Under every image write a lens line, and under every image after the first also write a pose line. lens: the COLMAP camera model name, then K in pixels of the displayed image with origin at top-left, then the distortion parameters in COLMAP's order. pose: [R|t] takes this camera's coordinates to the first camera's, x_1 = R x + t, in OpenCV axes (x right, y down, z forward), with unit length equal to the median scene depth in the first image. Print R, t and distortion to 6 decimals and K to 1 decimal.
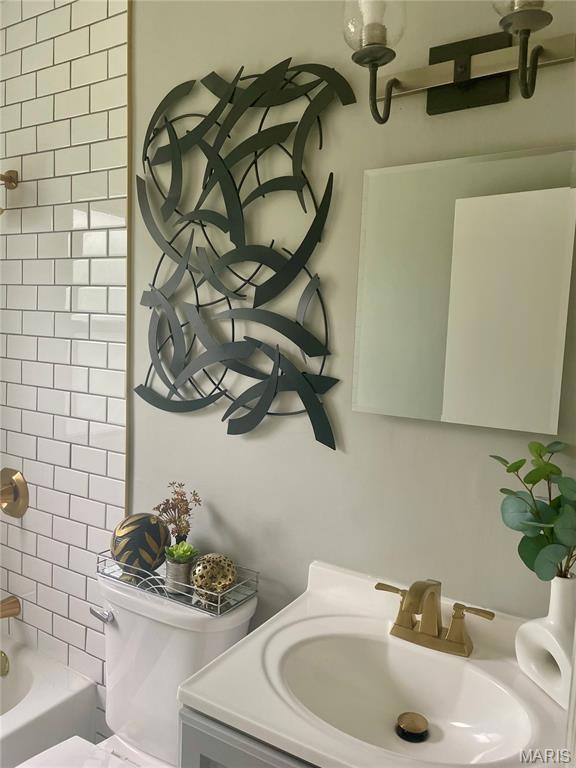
lens RADIAL K [[565.9, 0, 288.0], [0, 565.9, 384.0], [0, 0, 1]] dist [0.087935, -0.114351]
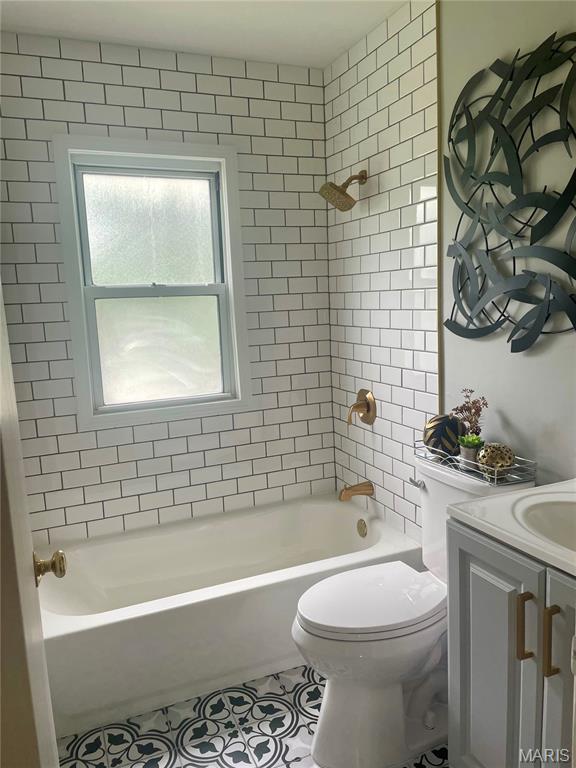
lens RADIAL K [[565.9, 0, 288.0], [0, 565.9, 384.0], [0, 0, 1]] dist [0.087935, -0.114351]
pose [[0.809067, 0.011807, -0.587597, 0.231652], [0.018643, 0.998779, 0.045739, 0.090644], [0.587420, -0.047961, 0.807860, -0.292569]]
